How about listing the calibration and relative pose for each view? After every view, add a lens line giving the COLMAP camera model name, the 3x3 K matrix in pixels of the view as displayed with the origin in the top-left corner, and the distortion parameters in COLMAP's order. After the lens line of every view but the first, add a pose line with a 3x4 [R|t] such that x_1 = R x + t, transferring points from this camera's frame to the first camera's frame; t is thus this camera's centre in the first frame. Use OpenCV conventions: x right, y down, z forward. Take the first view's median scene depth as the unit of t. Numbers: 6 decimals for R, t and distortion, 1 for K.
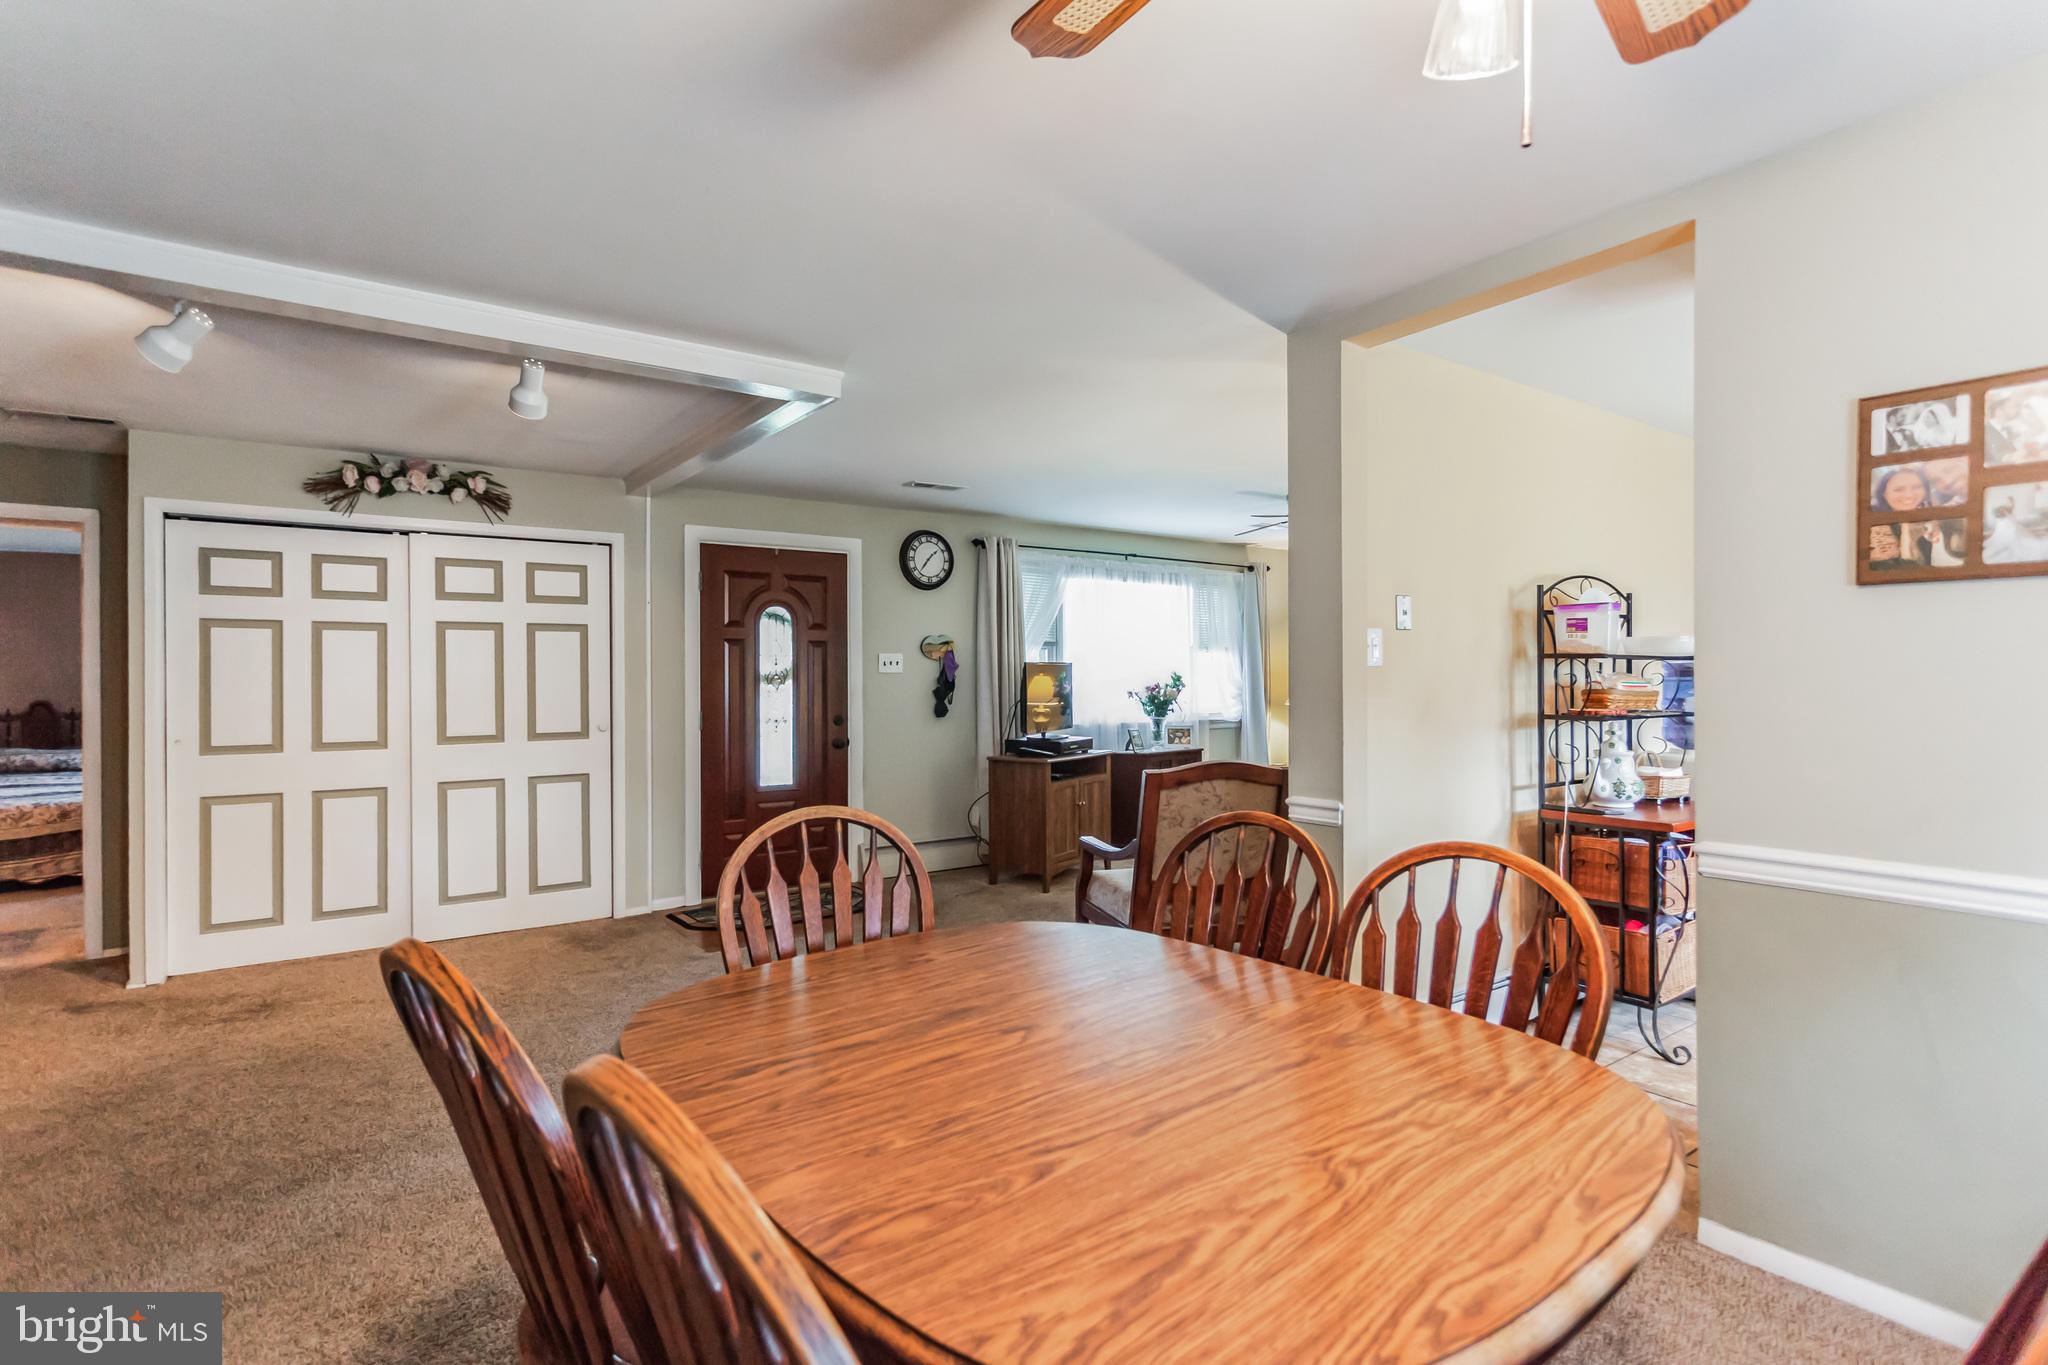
lens RADIAL K [[997.1, 0, 1016.5], [0, 997.1, 687.8], [0, 0, 1]] dist [0.005074, 0.002768]
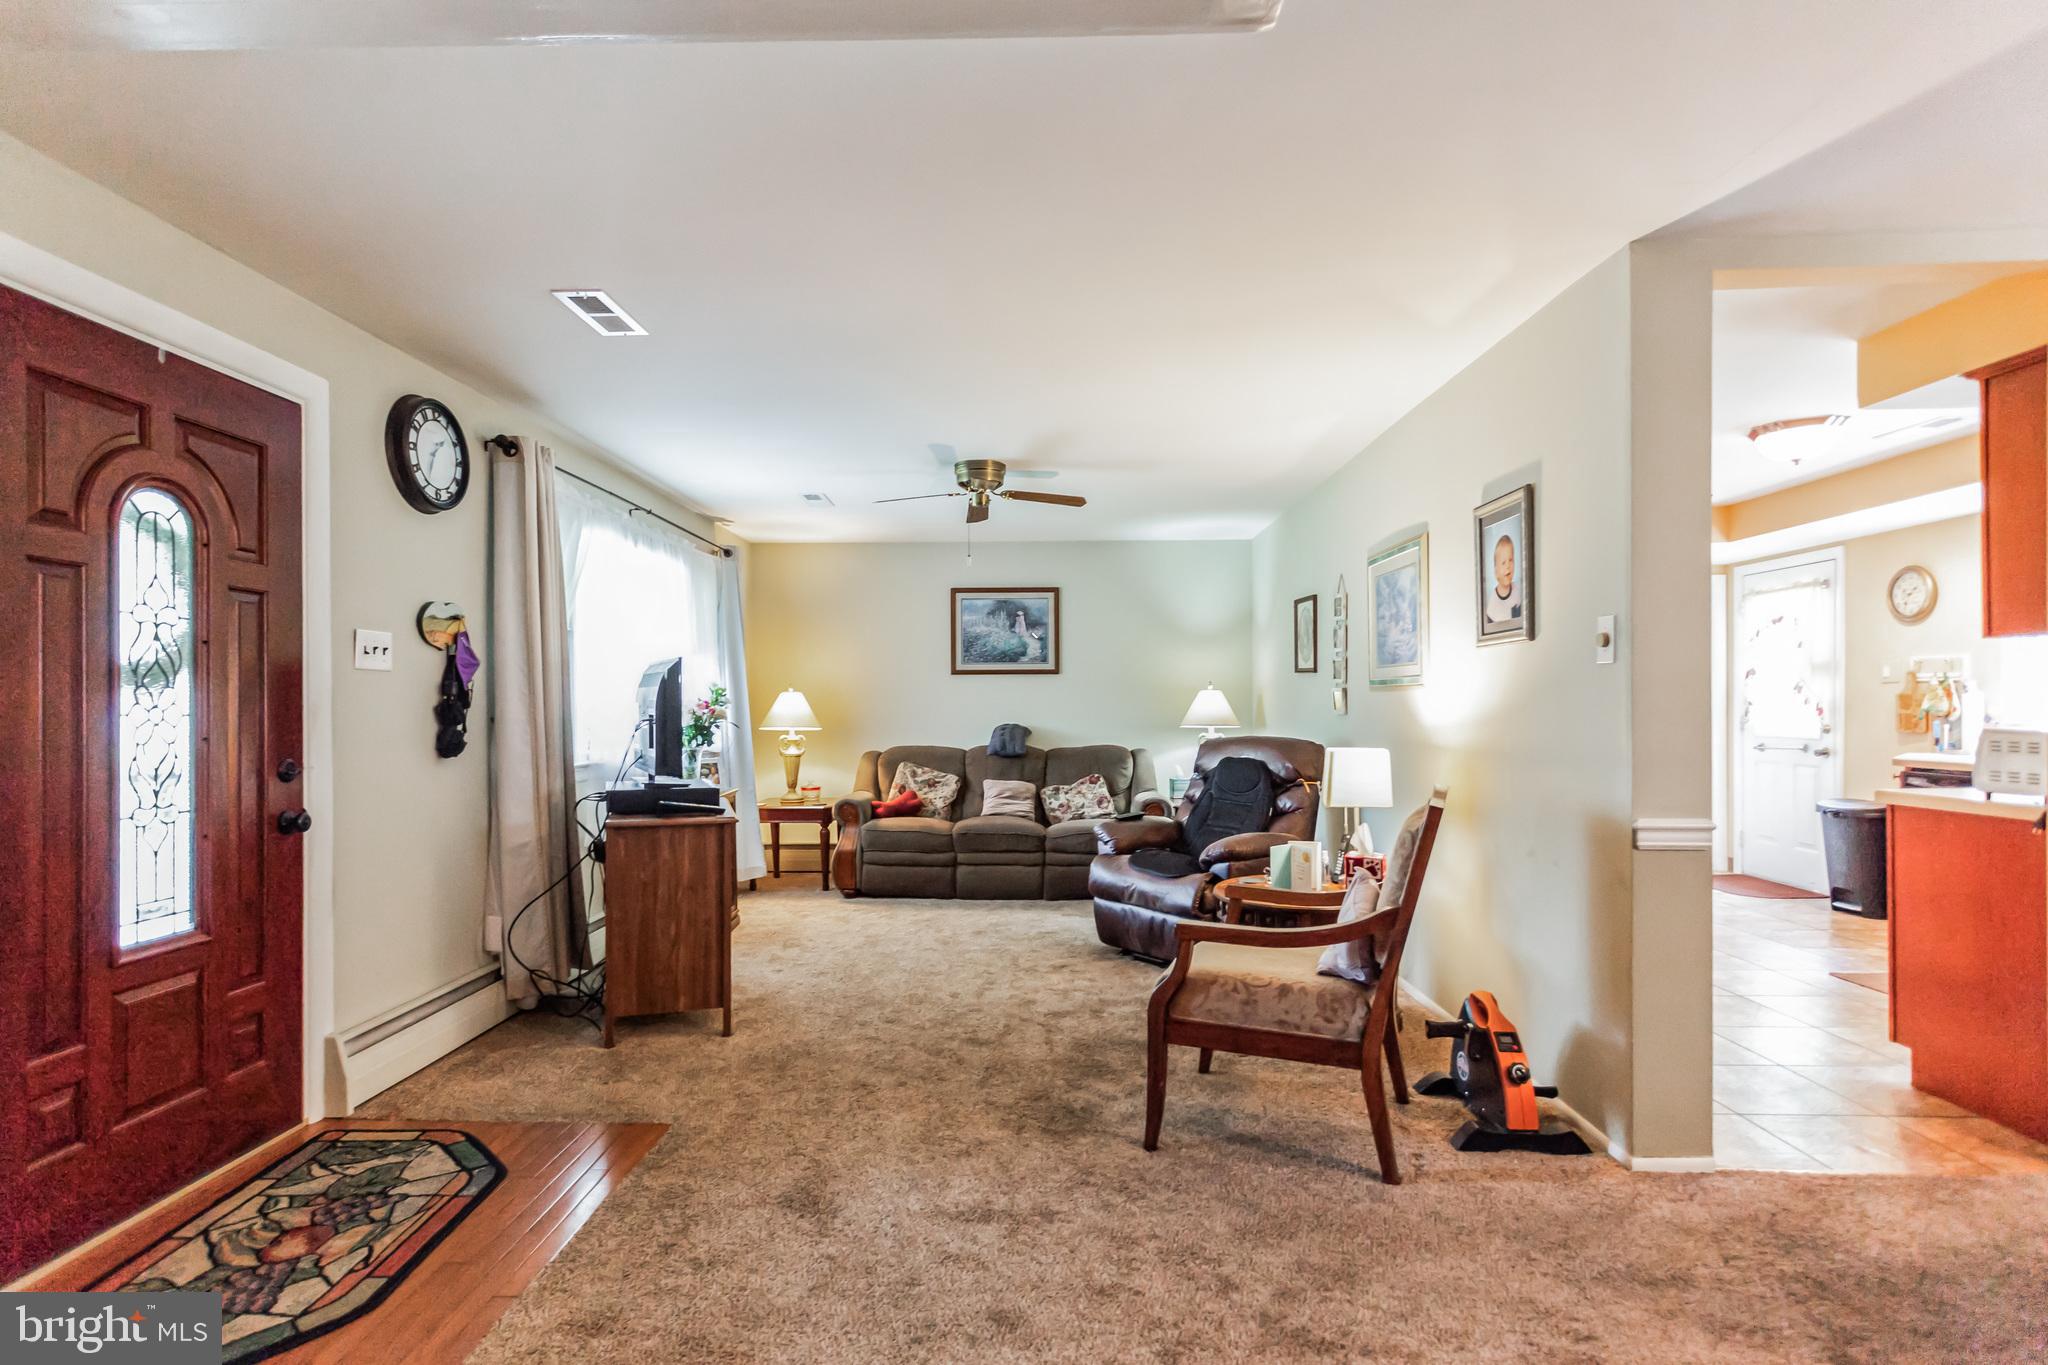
lens RADIAL K [[1025.8, 0, 1010.0], [0, 1025.8, 701.9], [0, 0, 1]] dist [0.005631, 0.001543]
pose [[0.605964, 0.006069, 0.795469, -0.362073], [0.008174, 0.999871, -0.013856, 0.011179], [-0.795450, 0.014898, 0.605836, 0.478466]]
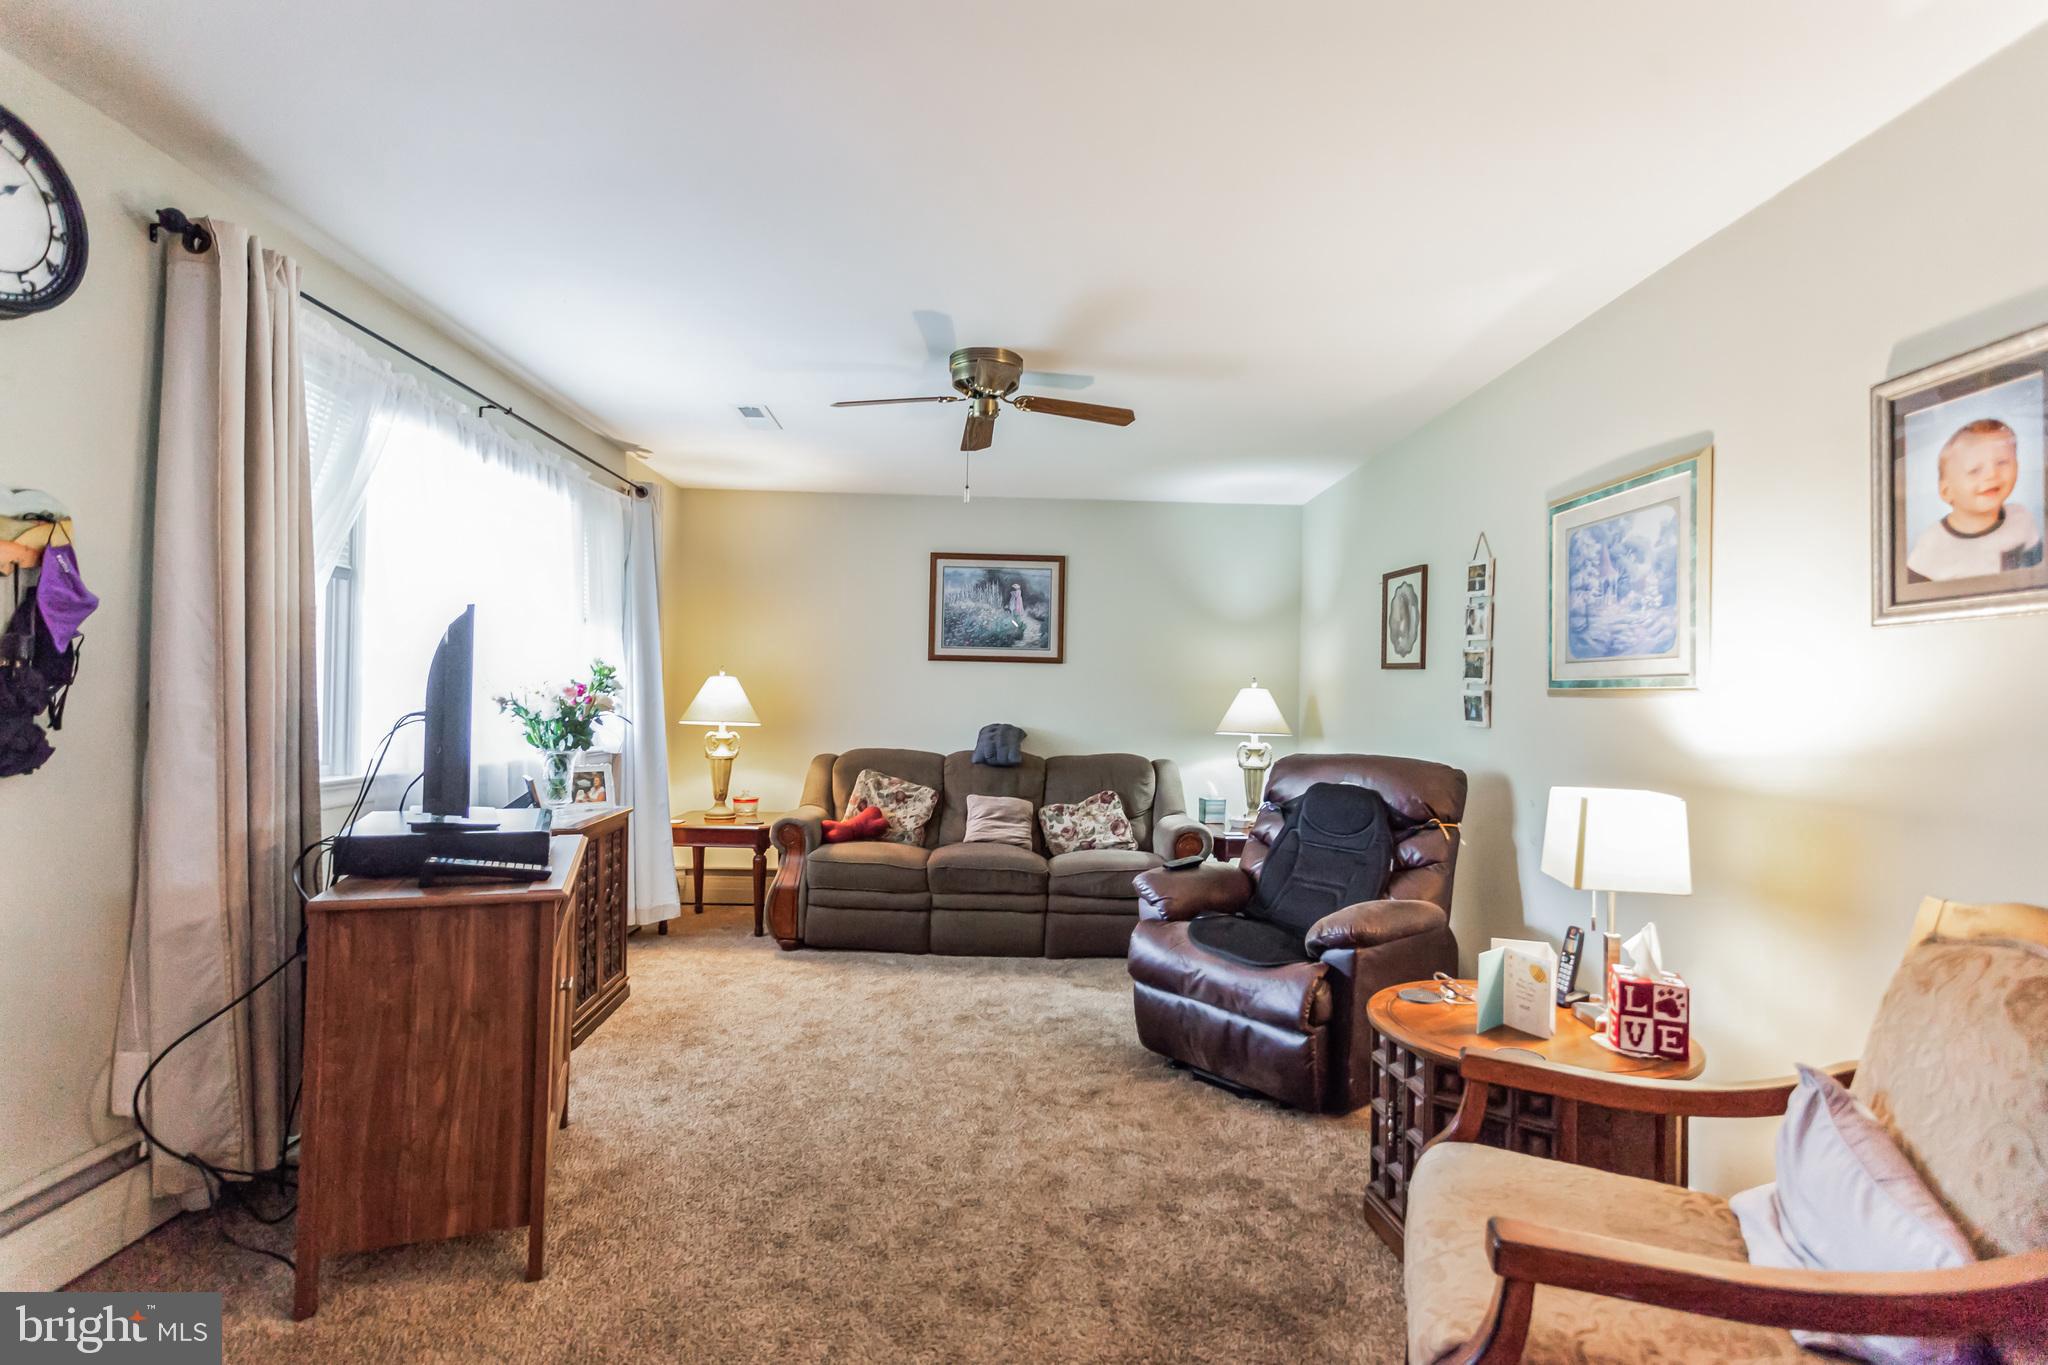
lens RADIAL K [[997.1, 0, 1016.5], [0, 997.1, 687.8], [0, 0, 1]] dist [0.005074, 0.002768]
pose [[0.569795, 0.028093, 0.821306, -0.163305], [-0.018052, 0.999602, -0.021668, 0.006340], [-0.821588, -0.002480, 0.570076, 0.664399]]
